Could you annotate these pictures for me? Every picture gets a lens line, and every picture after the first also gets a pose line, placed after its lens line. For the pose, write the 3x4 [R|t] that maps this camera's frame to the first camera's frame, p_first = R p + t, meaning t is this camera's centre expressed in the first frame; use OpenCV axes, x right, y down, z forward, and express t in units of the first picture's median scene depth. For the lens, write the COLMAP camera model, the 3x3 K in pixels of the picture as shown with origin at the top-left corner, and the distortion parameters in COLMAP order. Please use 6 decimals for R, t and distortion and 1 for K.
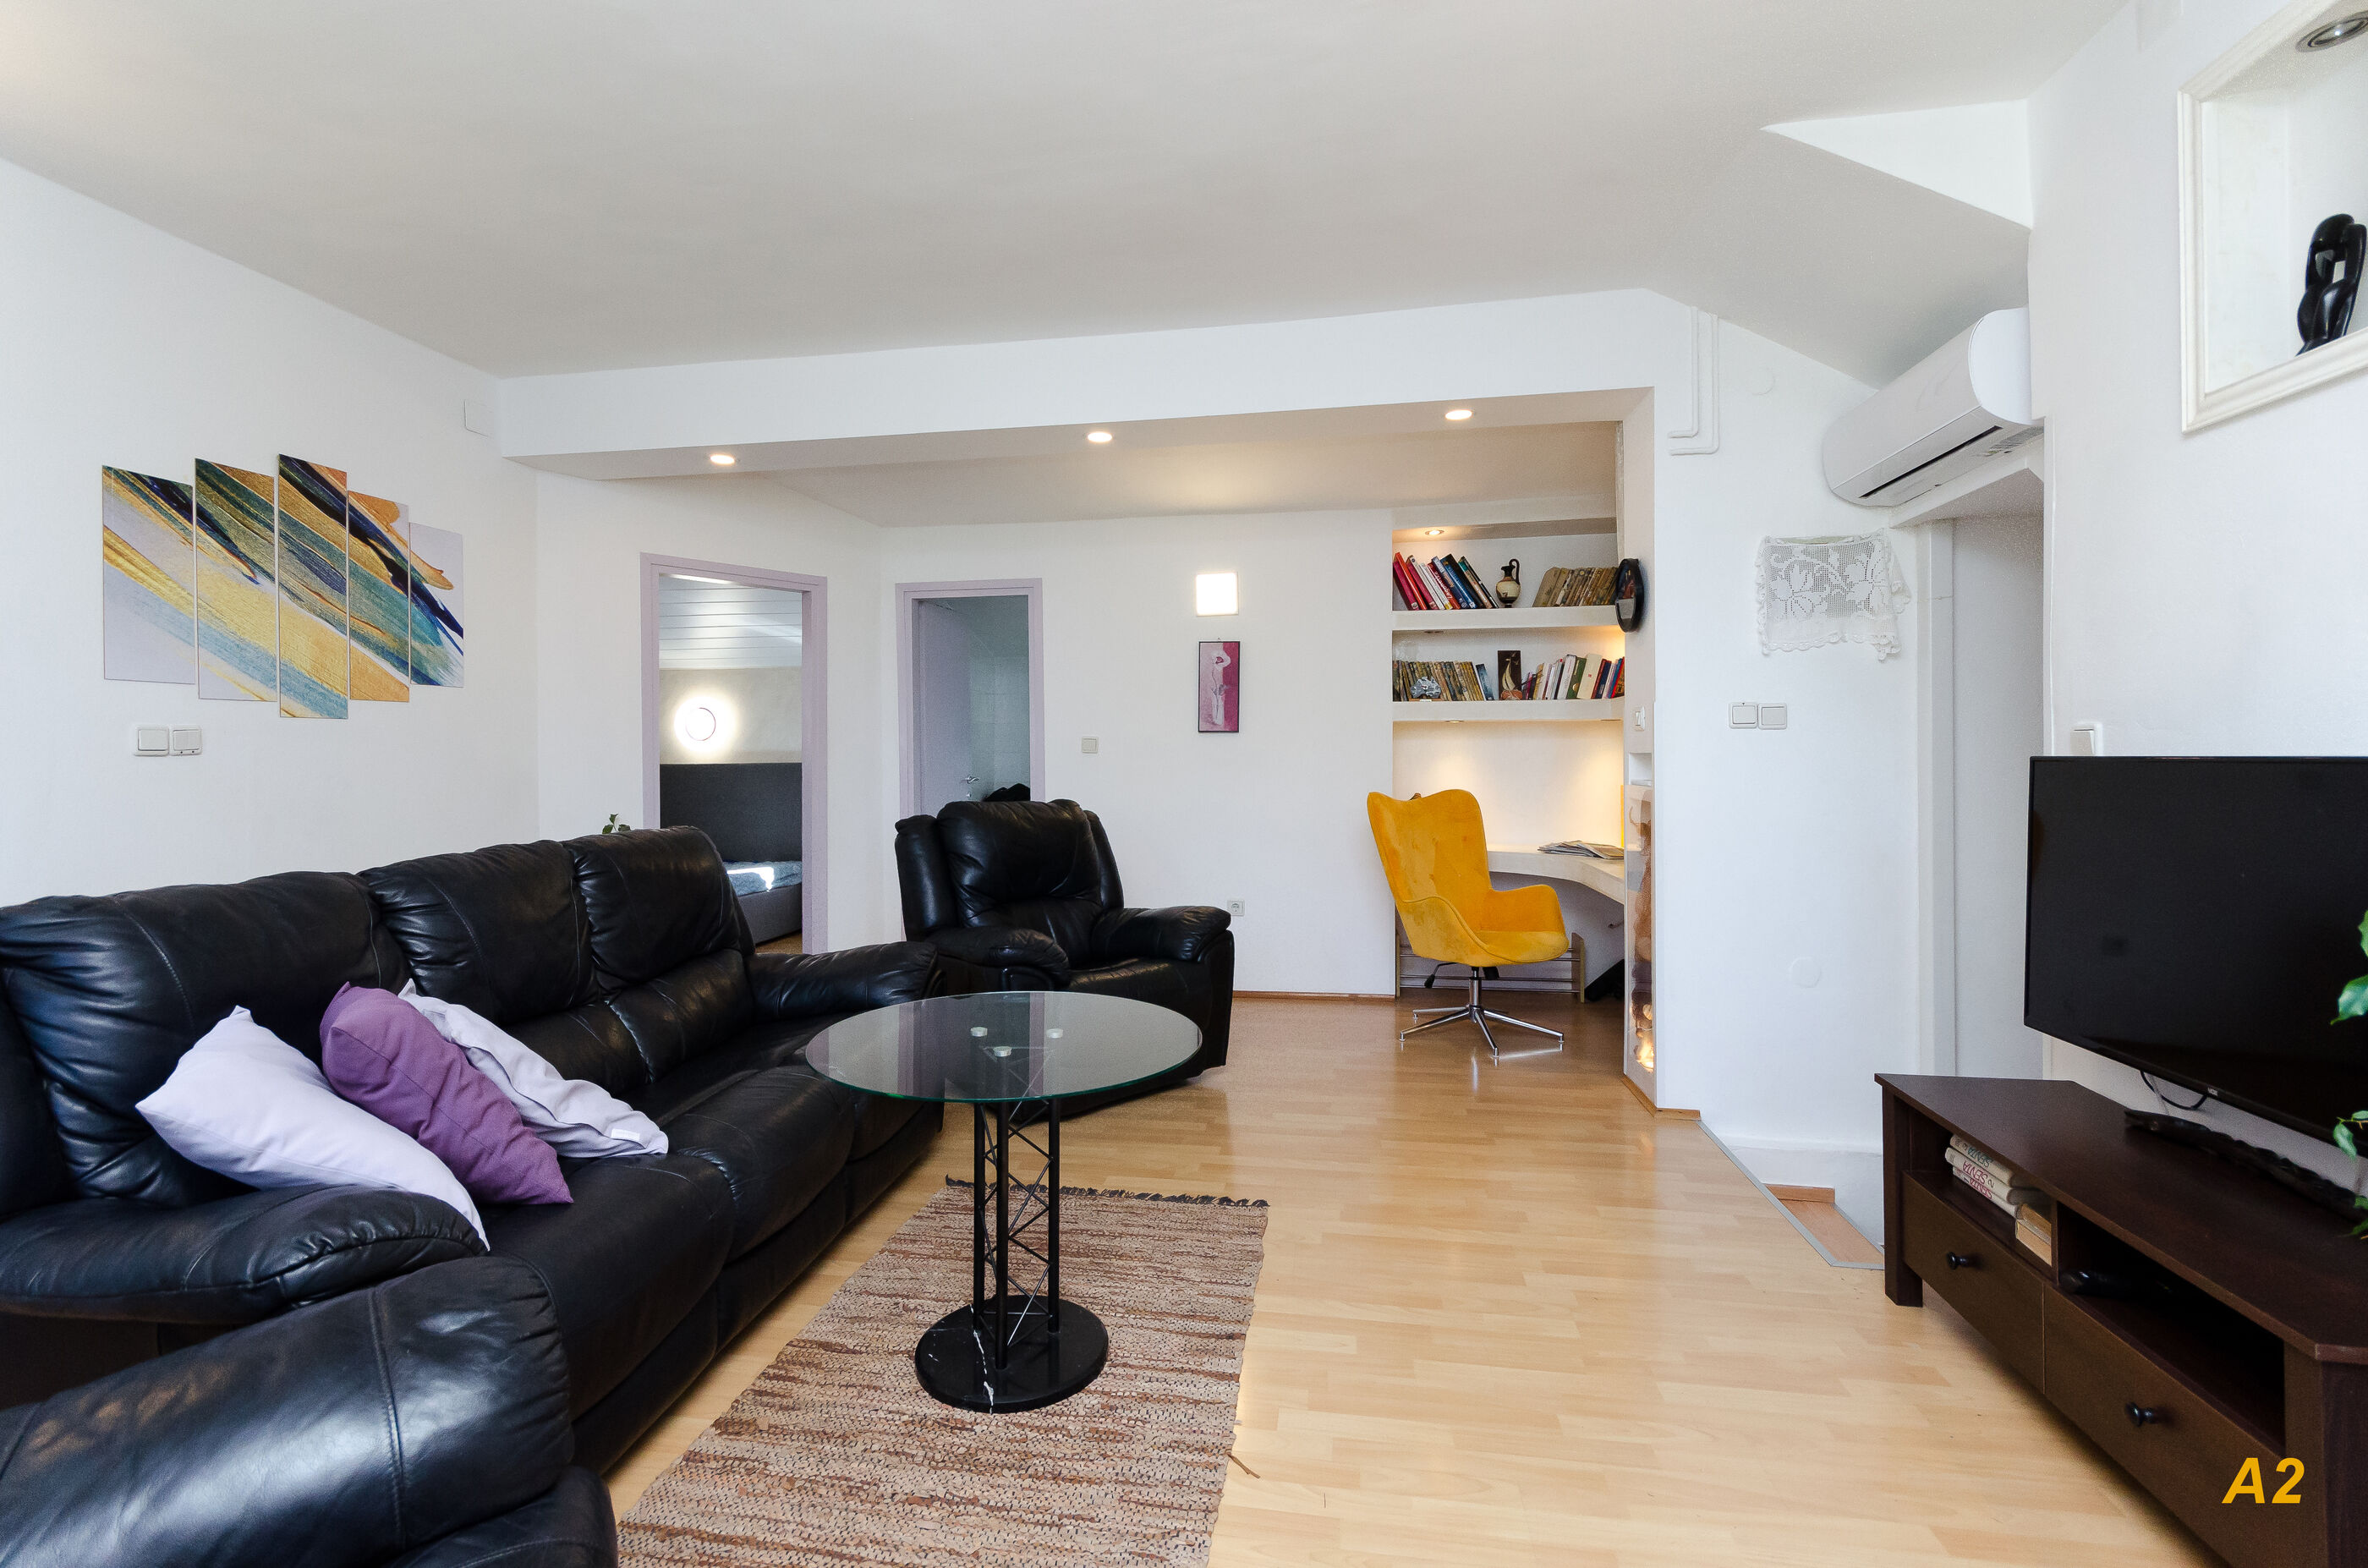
lens RADIAL K [[1072.3, 0, 1179.9], [0, 1072.3, 756.6], [0, 0, 1]] dist [-0.000048, -0.000242]
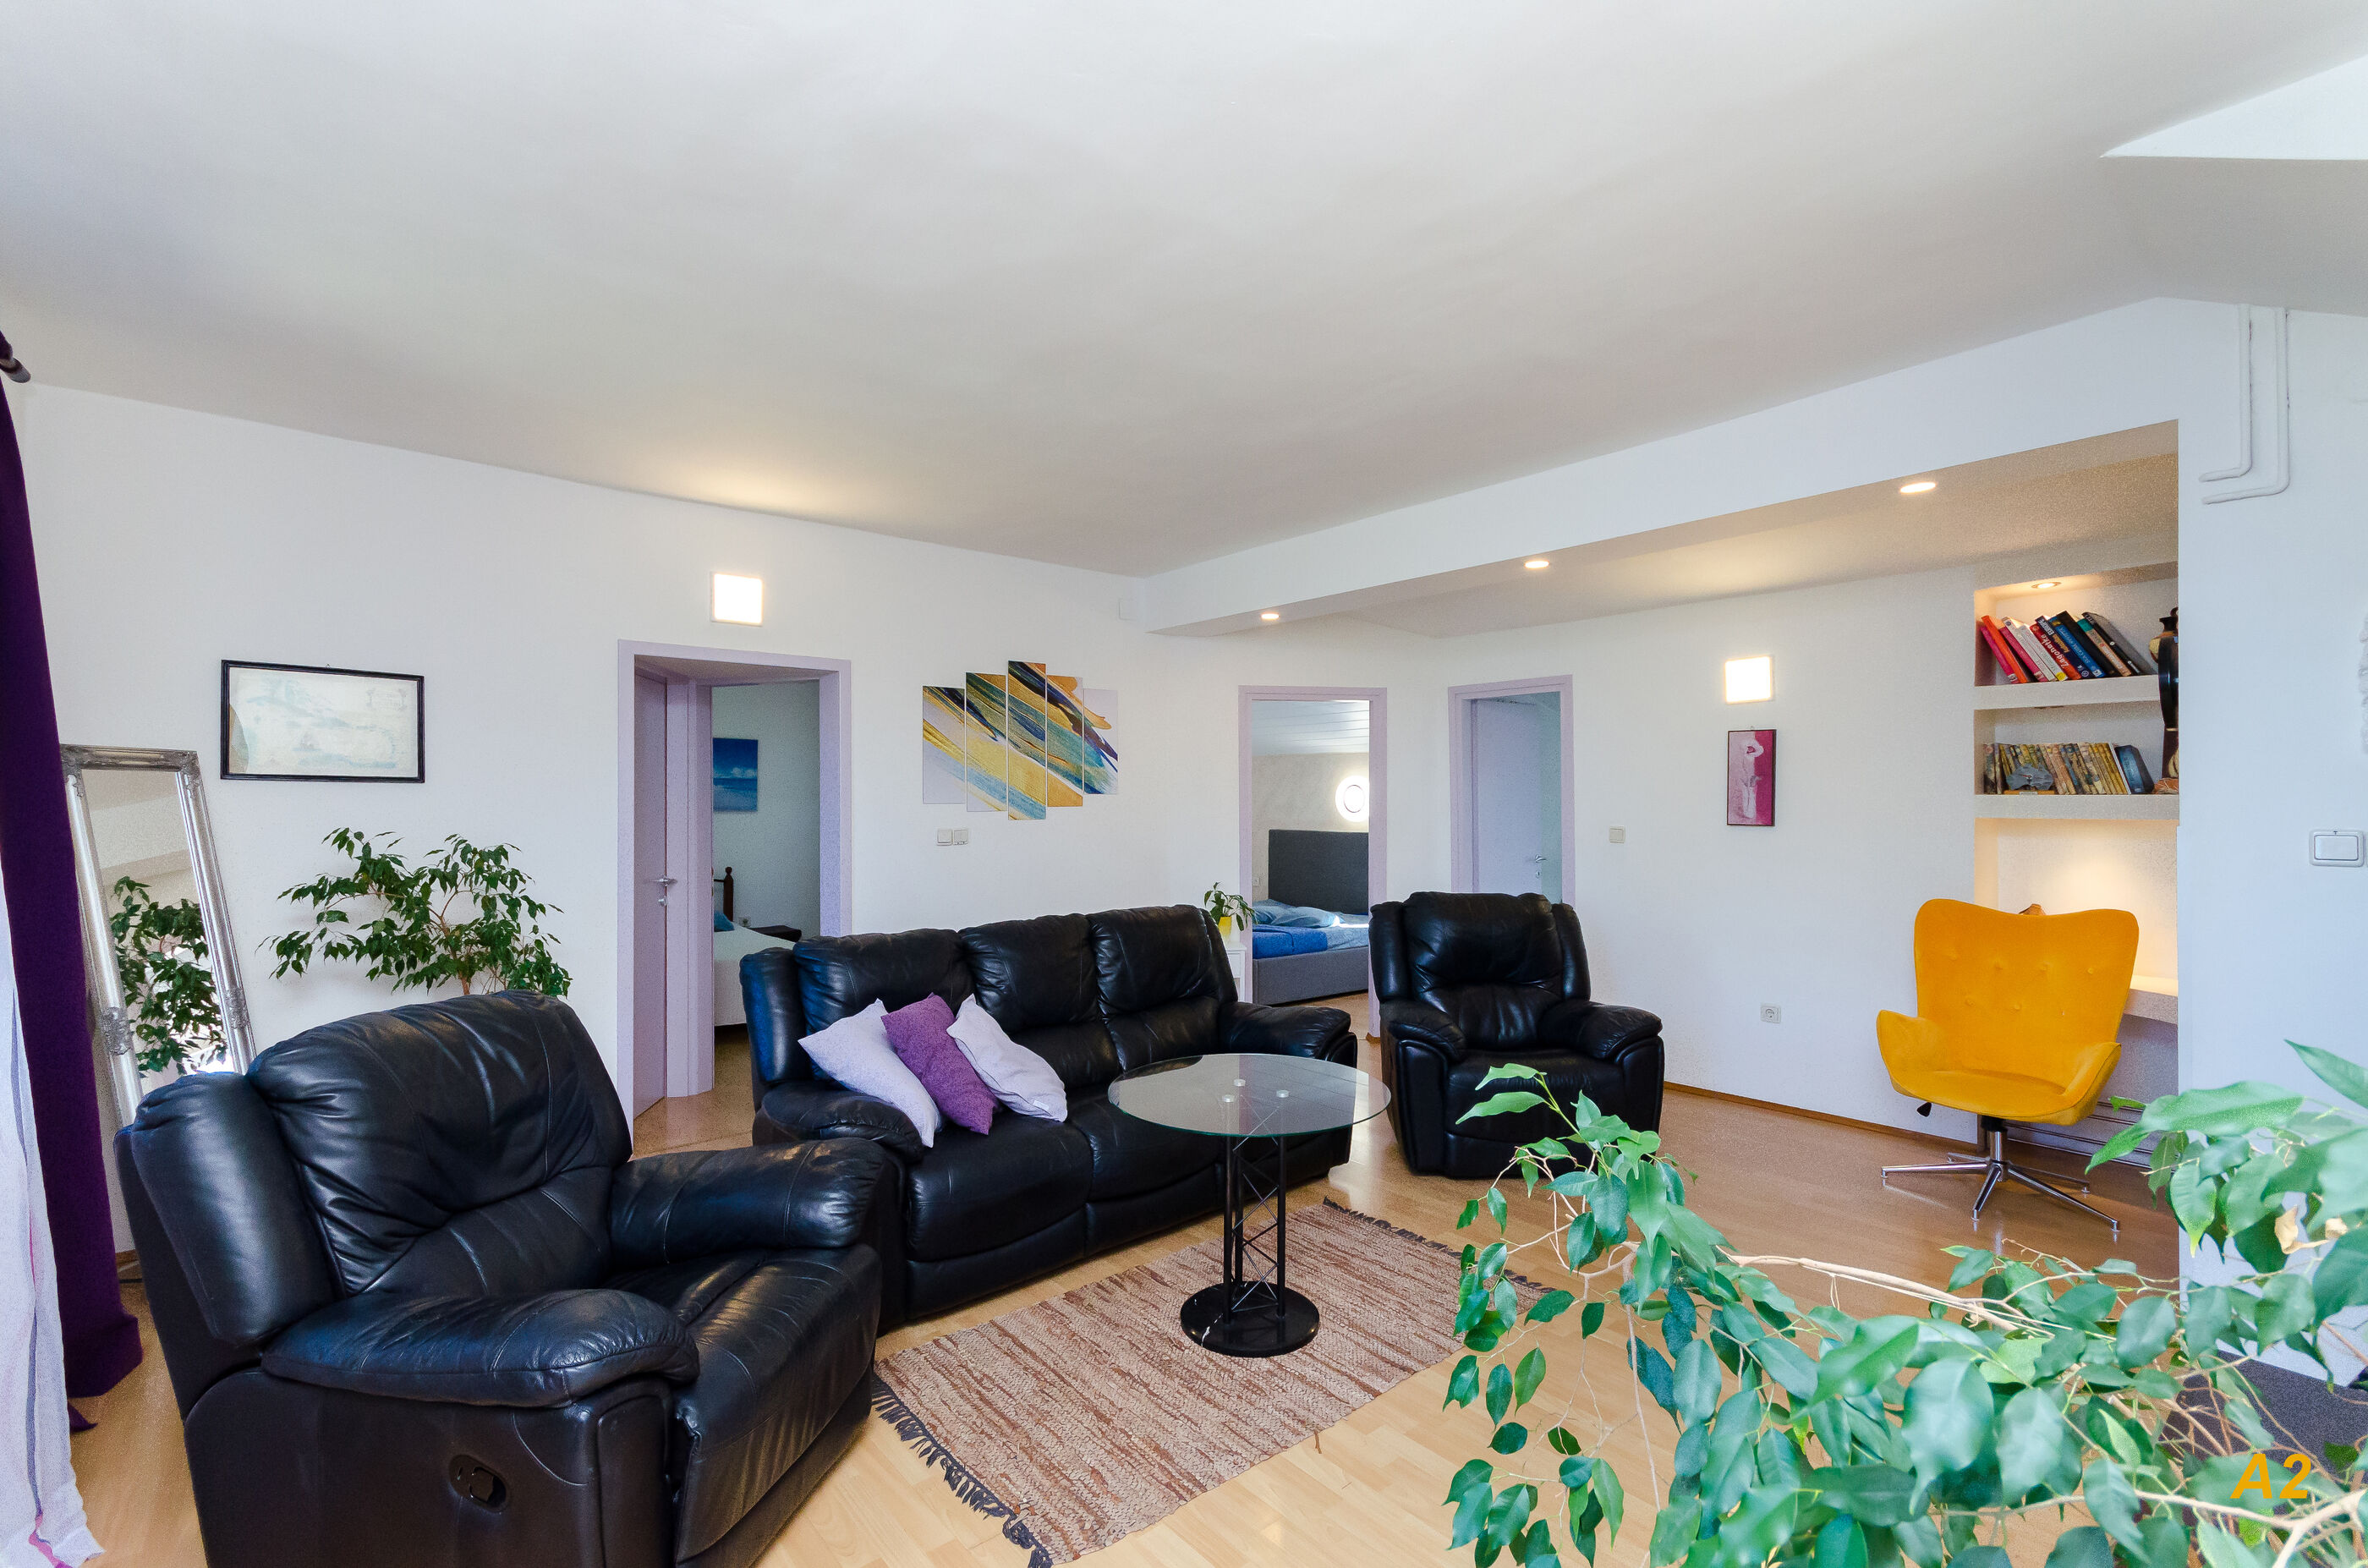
lens RADIAL K [[1057.7, 0, 1172.4], [0, 1057.7, 798.3], [0, 0, 1]] dist [0.001255, 0.000317]
pose [[0.751730, 0.004186, -0.659458, 0.387709], [-0.003450, 0.999991, 0.002416, -0.068825], [0.659462, 0.000459, 0.751738, -0.052173]]
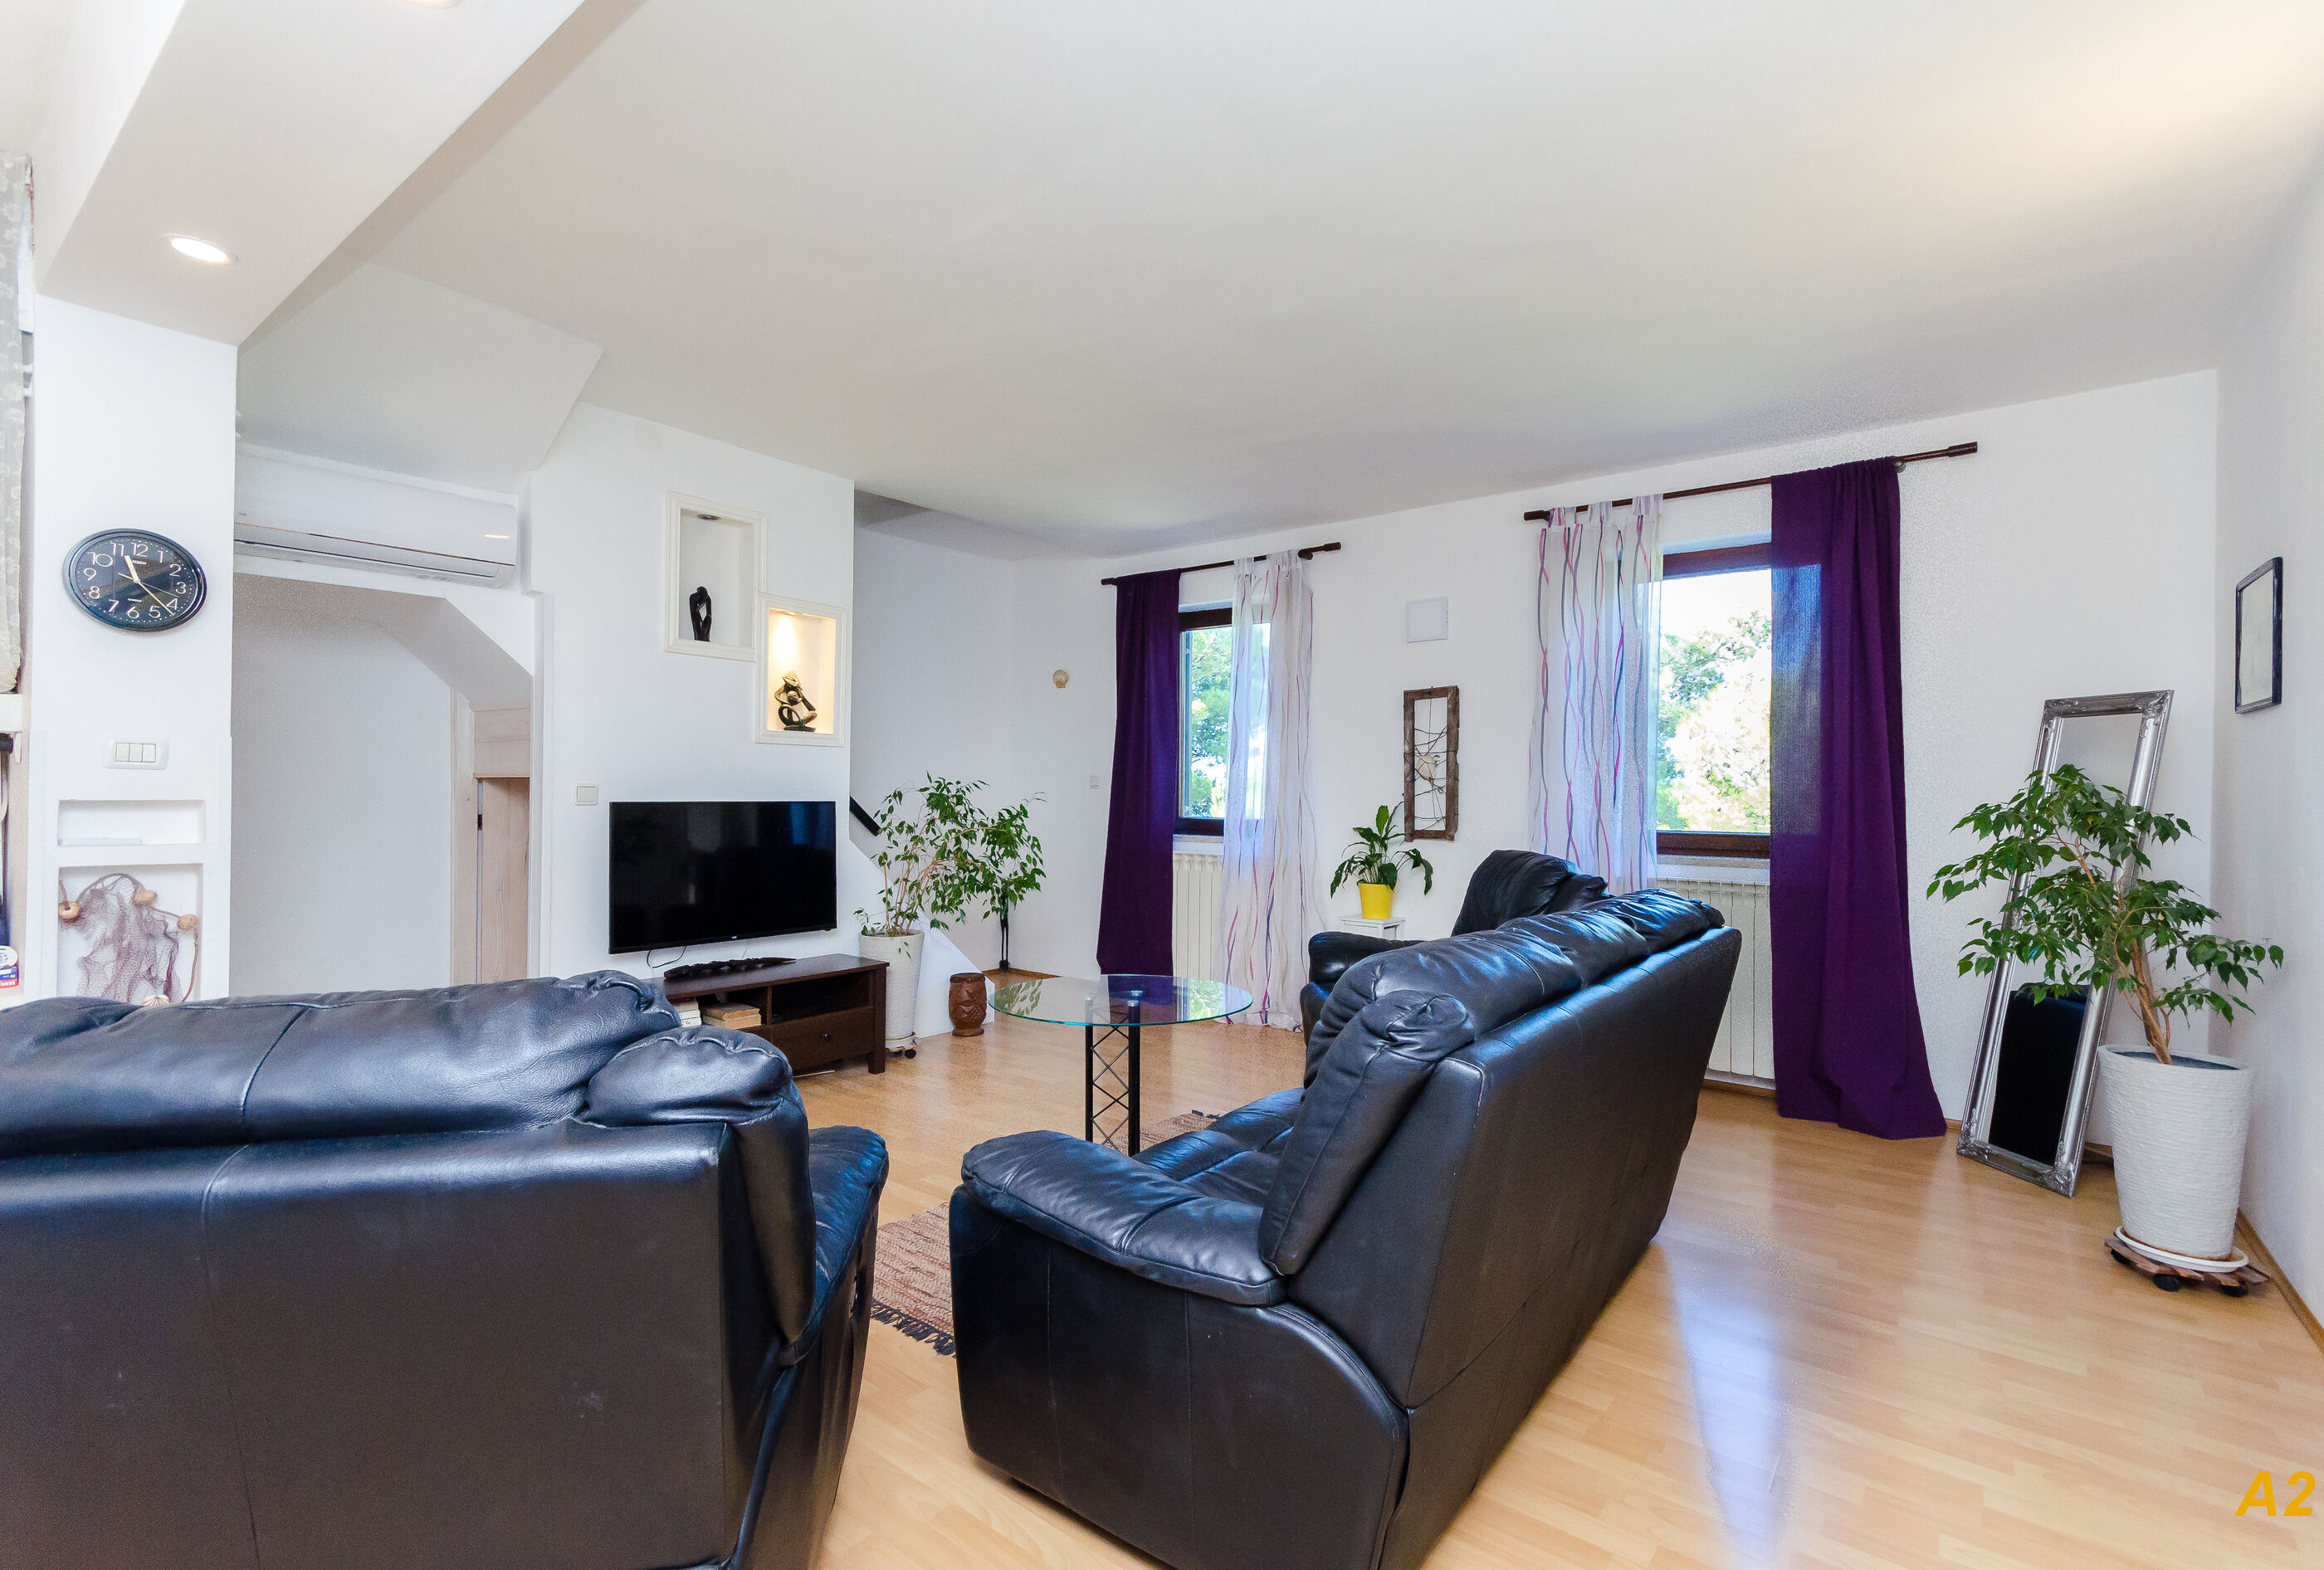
lens RADIAL K [[1038.7, 0, 1162.0], [0, 1038.7, 785.0], [0, 0, 1]] dist [0.003129, 0.001247]
pose [[-0.871741, 0.000711, 0.489967, -0.534663], [-0.004398, 0.999947, -0.009277, -0.010066], [-0.489948, -0.010242, -0.871692, 1.312584]]
